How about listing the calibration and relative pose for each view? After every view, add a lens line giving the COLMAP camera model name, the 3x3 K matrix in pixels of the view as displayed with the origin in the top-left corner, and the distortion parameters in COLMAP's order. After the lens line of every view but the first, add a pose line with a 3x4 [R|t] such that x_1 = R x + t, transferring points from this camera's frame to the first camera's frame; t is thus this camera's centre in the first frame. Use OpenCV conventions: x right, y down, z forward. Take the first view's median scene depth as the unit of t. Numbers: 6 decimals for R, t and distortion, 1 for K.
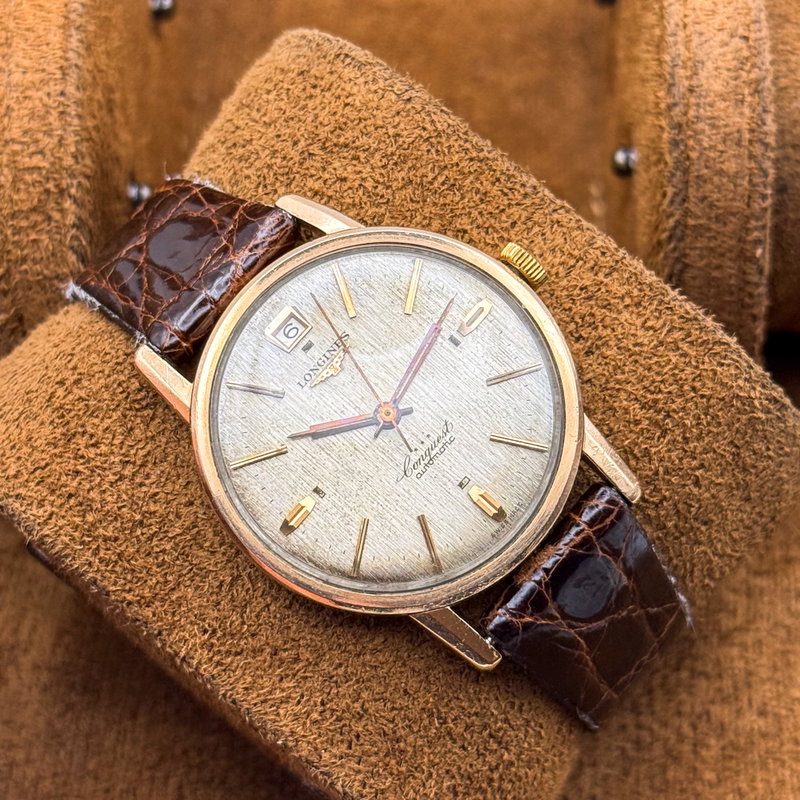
lens RADIAL K [[2195.8, 0, 400.0], [0, 2195.8, 400.0], [0, 0, 1]] dist [-0.068341, -0.451668]
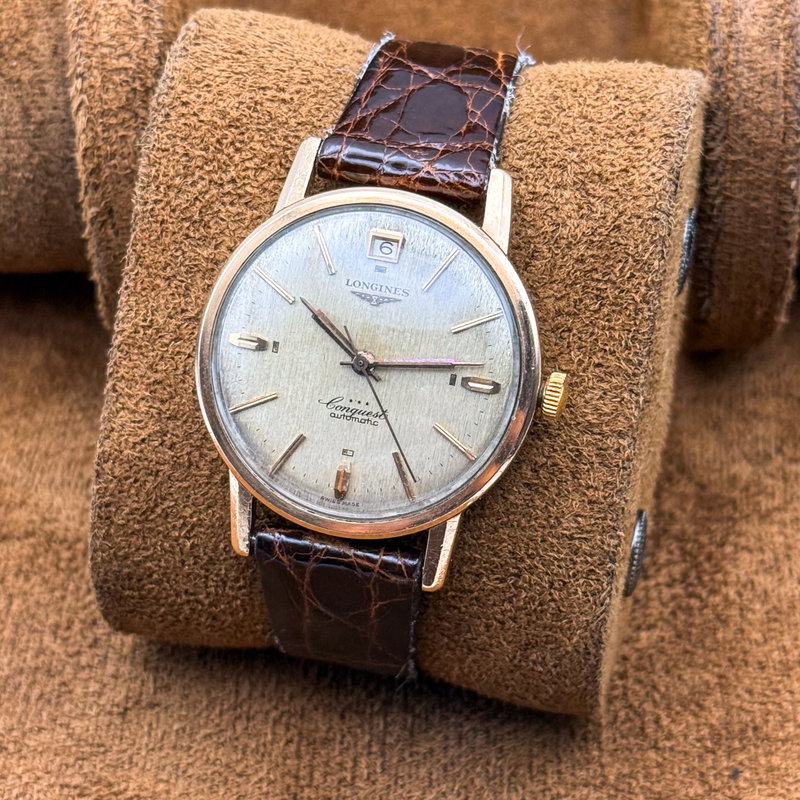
lens RADIAL K [[2195.8, 0, 400.0], [0, 2195.8, 400.0], [0, 0, 1]] dist [-0.068341, -0.451668]
pose [[0.504896, 0.858989, -0.084956, 0.110163], [-0.807117, 0.504703, 0.306328, -0.327320], [0.306010, -0.086094, 0.948127, -0.054562]]
